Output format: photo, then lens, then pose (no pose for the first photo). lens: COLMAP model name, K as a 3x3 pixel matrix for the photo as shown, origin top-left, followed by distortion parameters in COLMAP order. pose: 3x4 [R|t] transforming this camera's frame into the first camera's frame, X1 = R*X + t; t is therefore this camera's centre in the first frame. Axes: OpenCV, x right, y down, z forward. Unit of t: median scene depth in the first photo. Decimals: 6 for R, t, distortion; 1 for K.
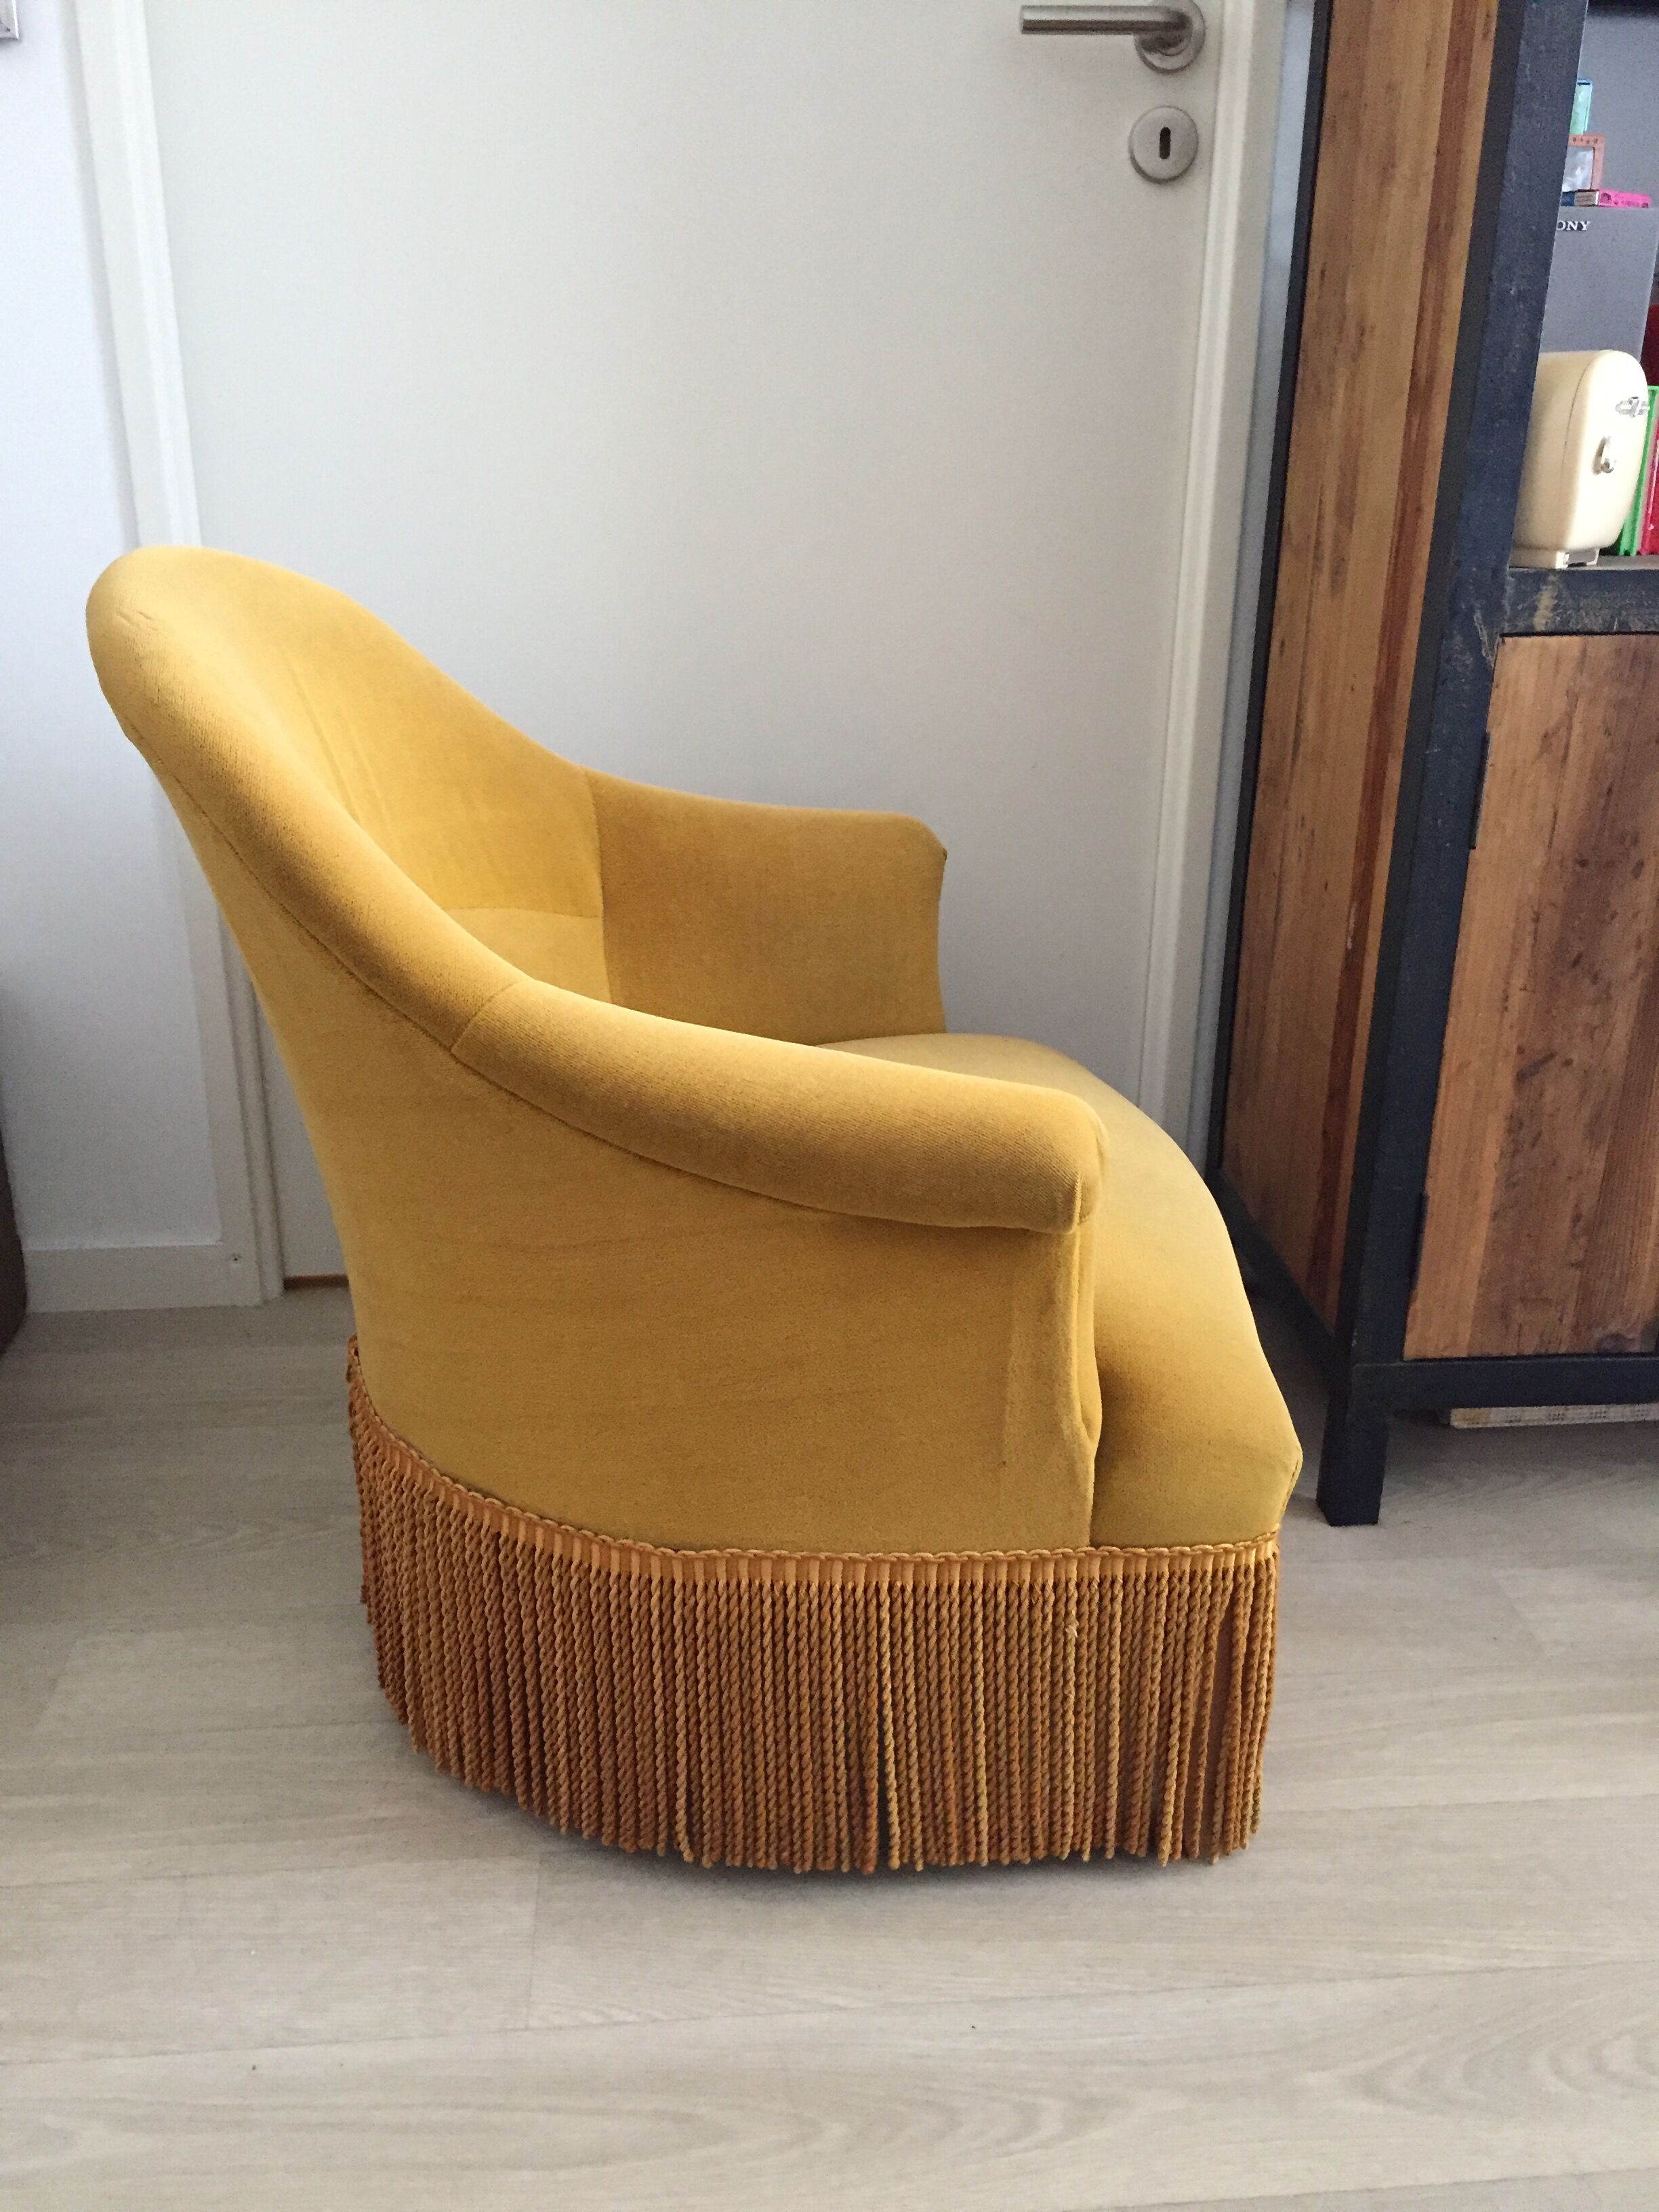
lens RADIAL K [[1881.3, 0, 826.8], [0, 1881.3, 1095.6], [0, 0, 1]] dist [0.085232, -0.114605]
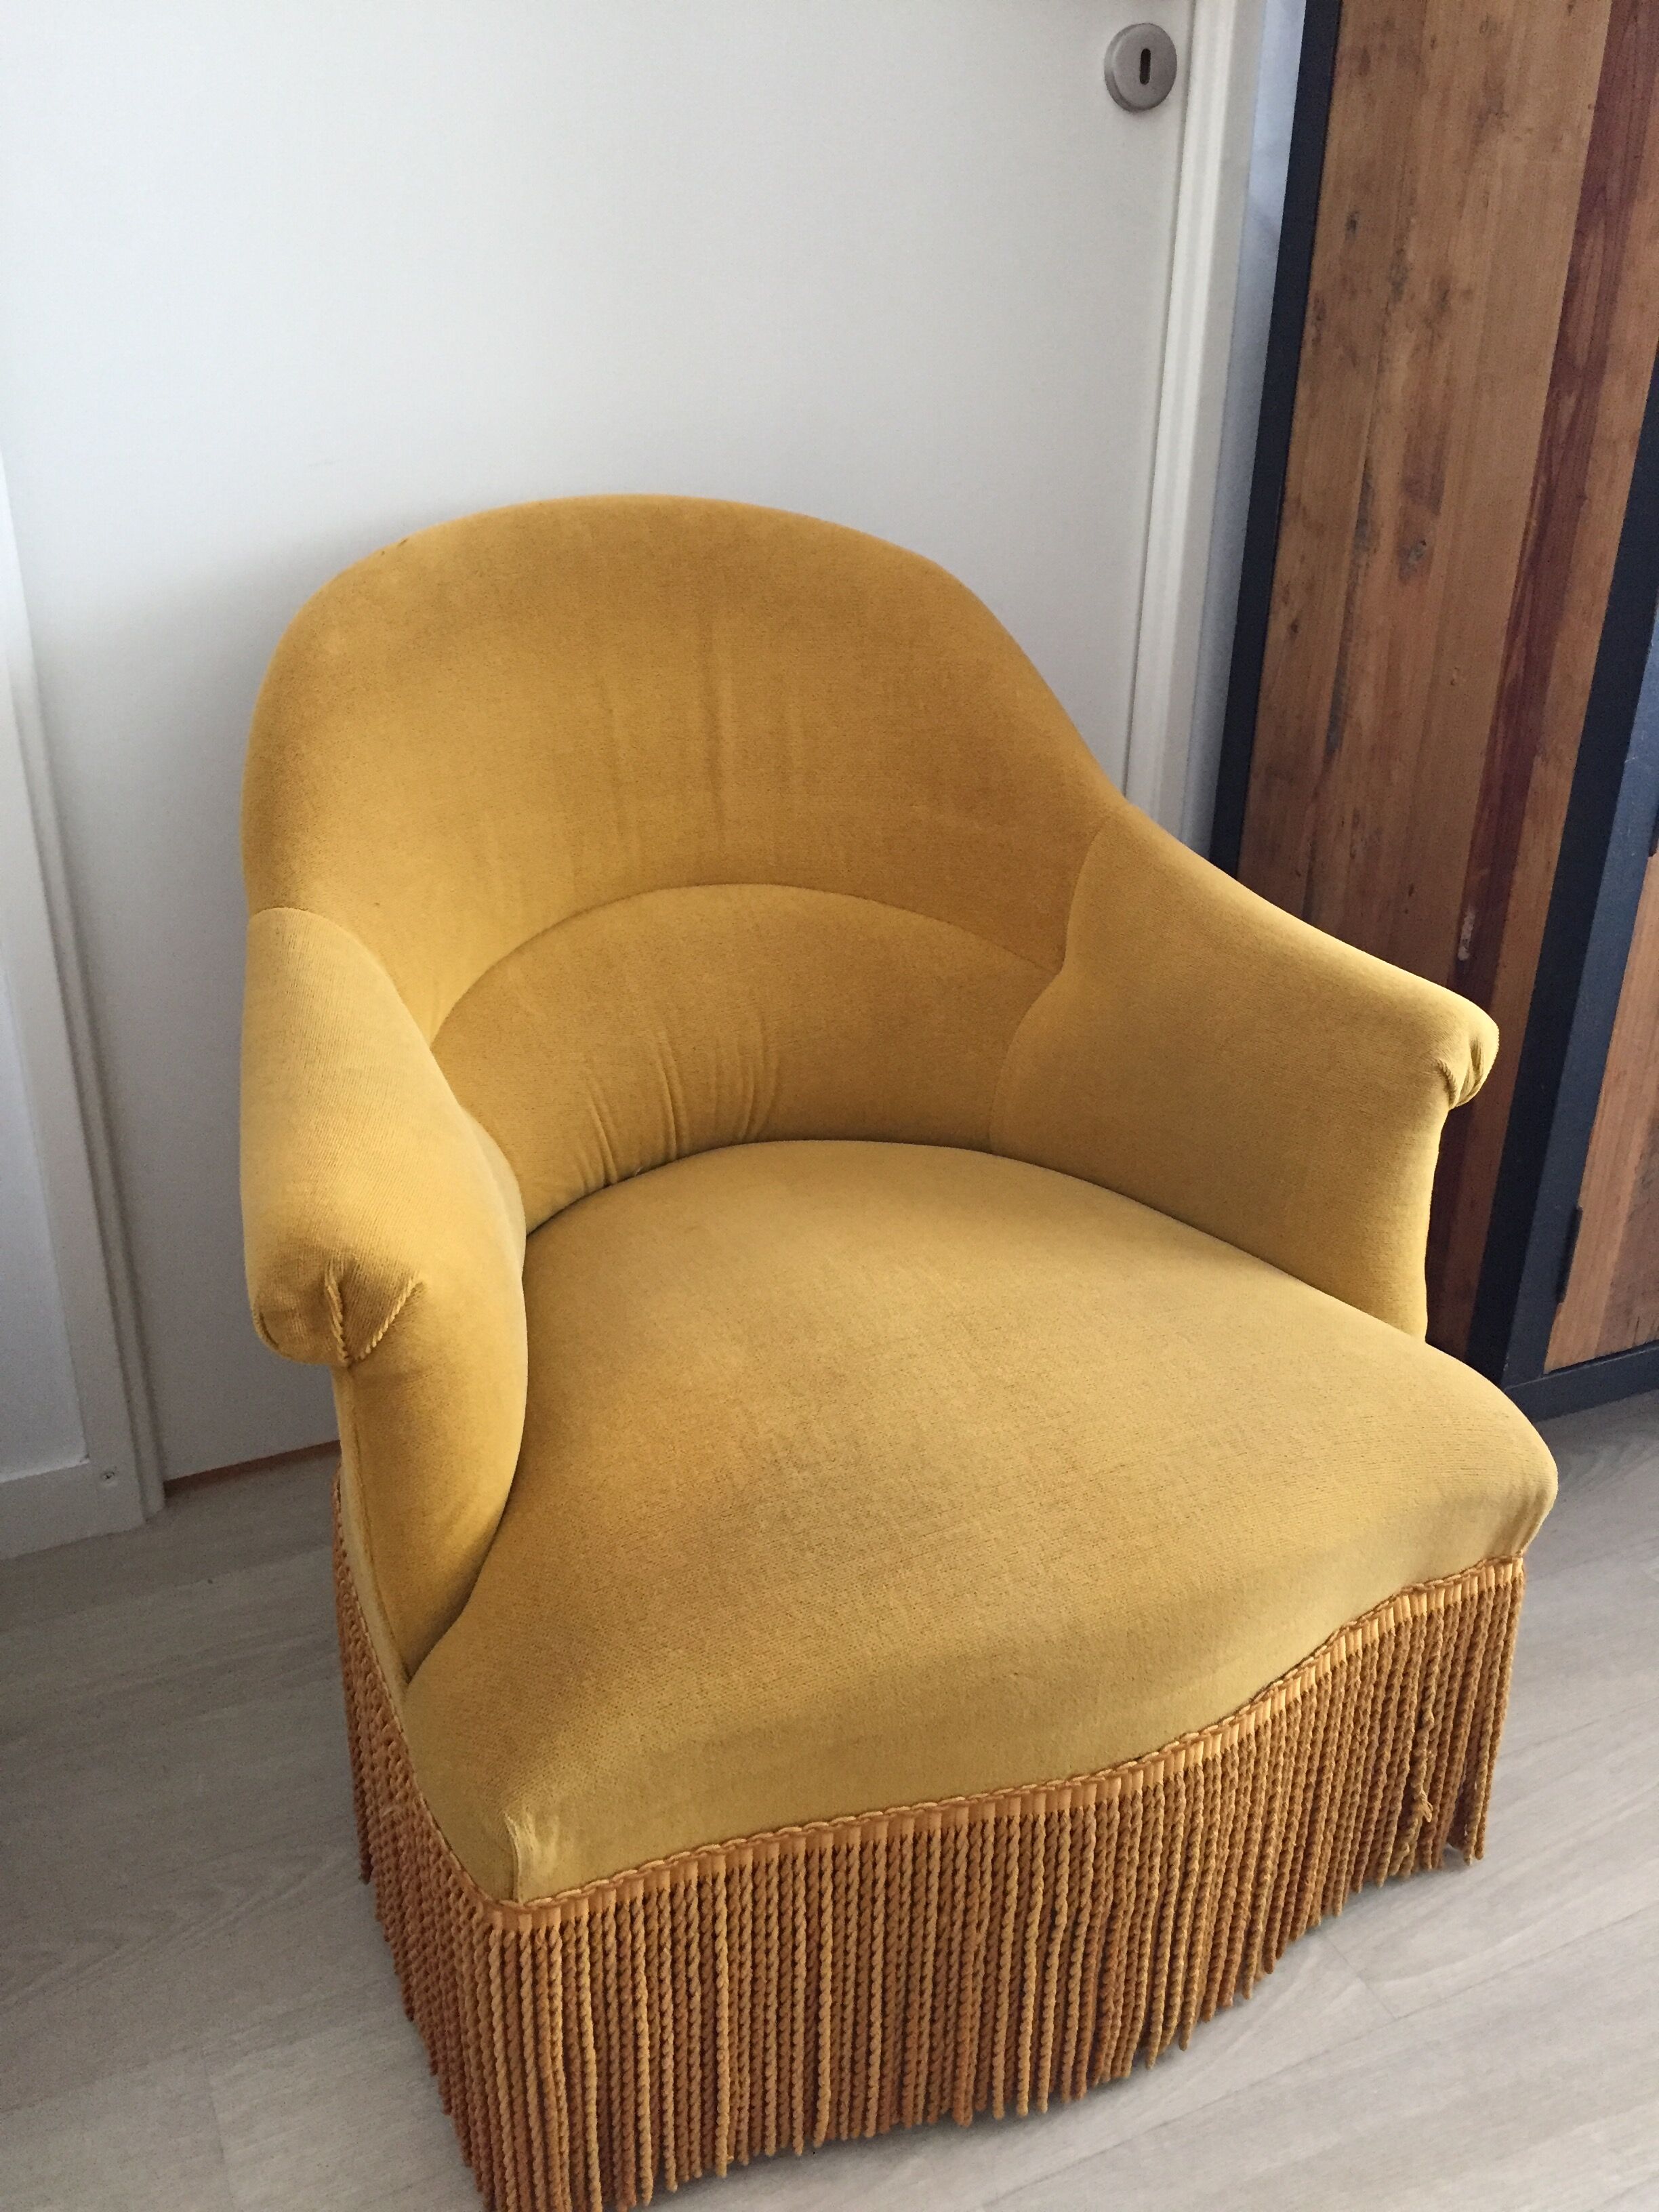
lens RADIAL K [[1881.3, 0, 826.8], [0, 1881.3, 1095.6], [0, 0, 1]] dist [0.085232, -0.114605]
pose [[0.937127, -0.137900, 0.320587, -0.359438], [0.118272, 0.989752, 0.080010, -0.132946], [-0.328335, -0.037064, 0.943834, 0.225837]]
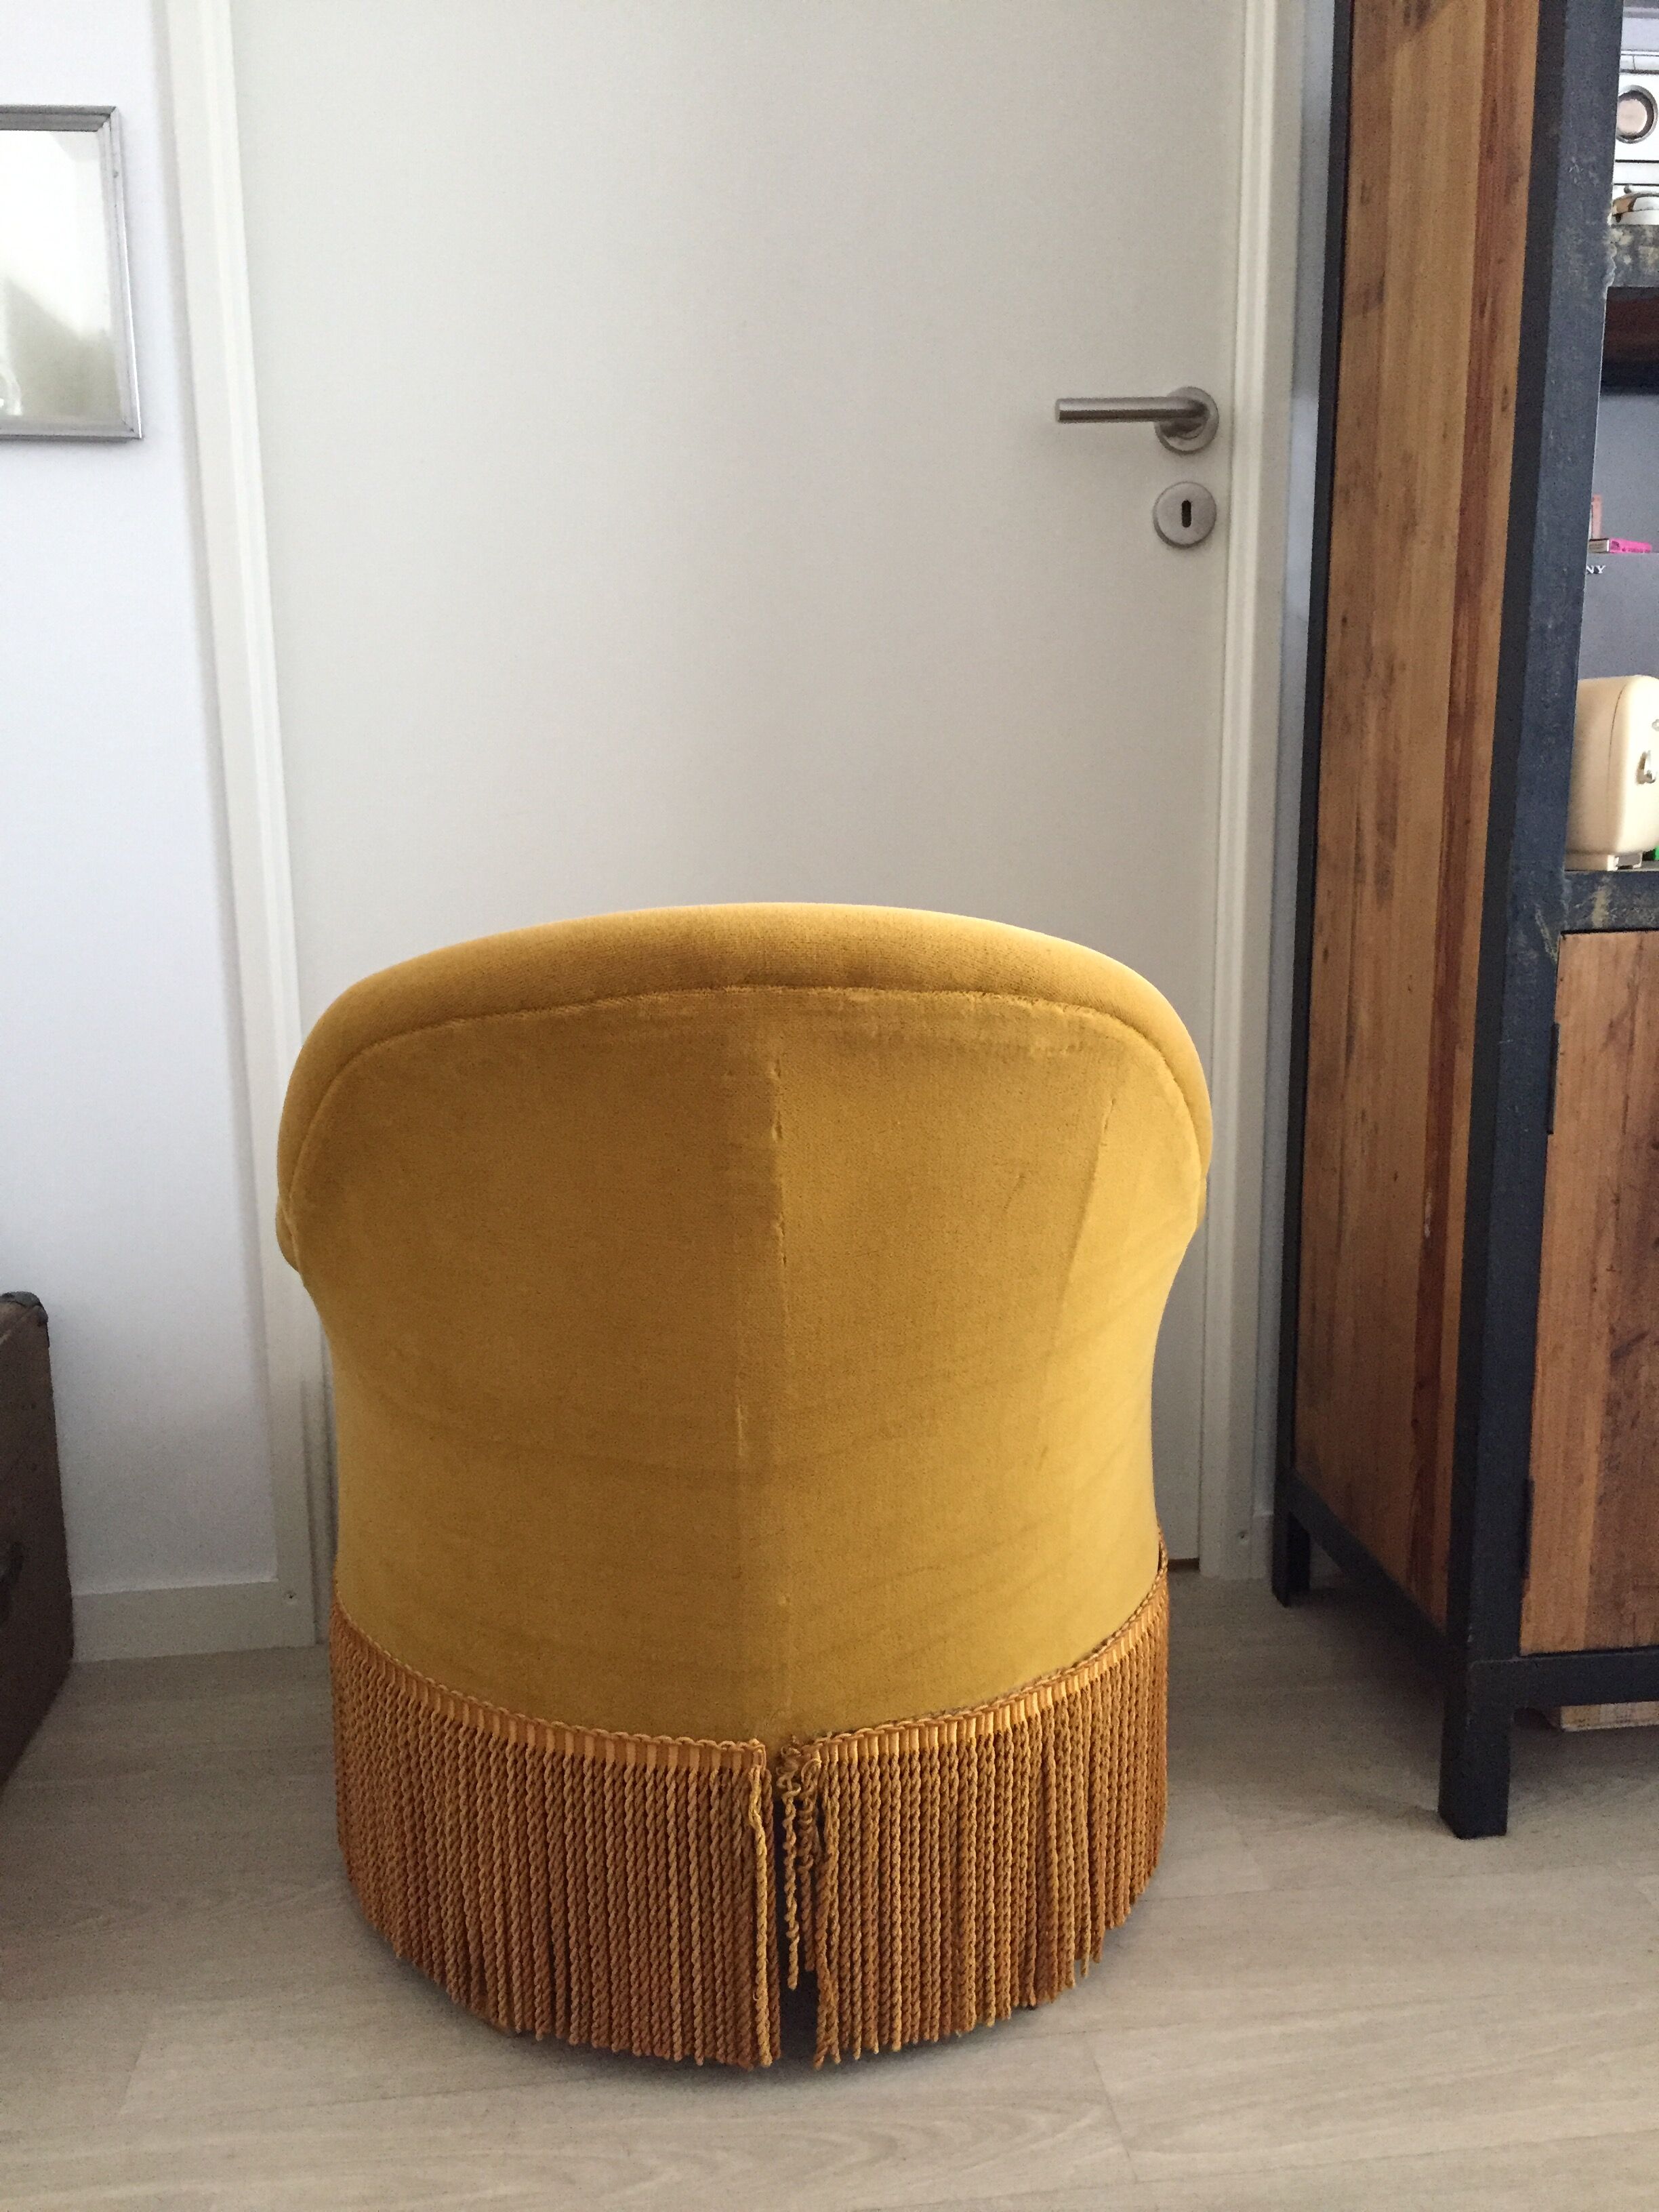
lens RADIAL K [[1881.3, 0, 826.8], [0, 1881.3, 1095.6], [0, 0, 1]] dist [0.085232, -0.114605]
pose [[0.999253, -0.026238, 0.028366, -0.080118], [0.030853, 0.983744, -0.176908, 0.019807], [-0.023263, 0.177651, 0.983819, -0.011260]]
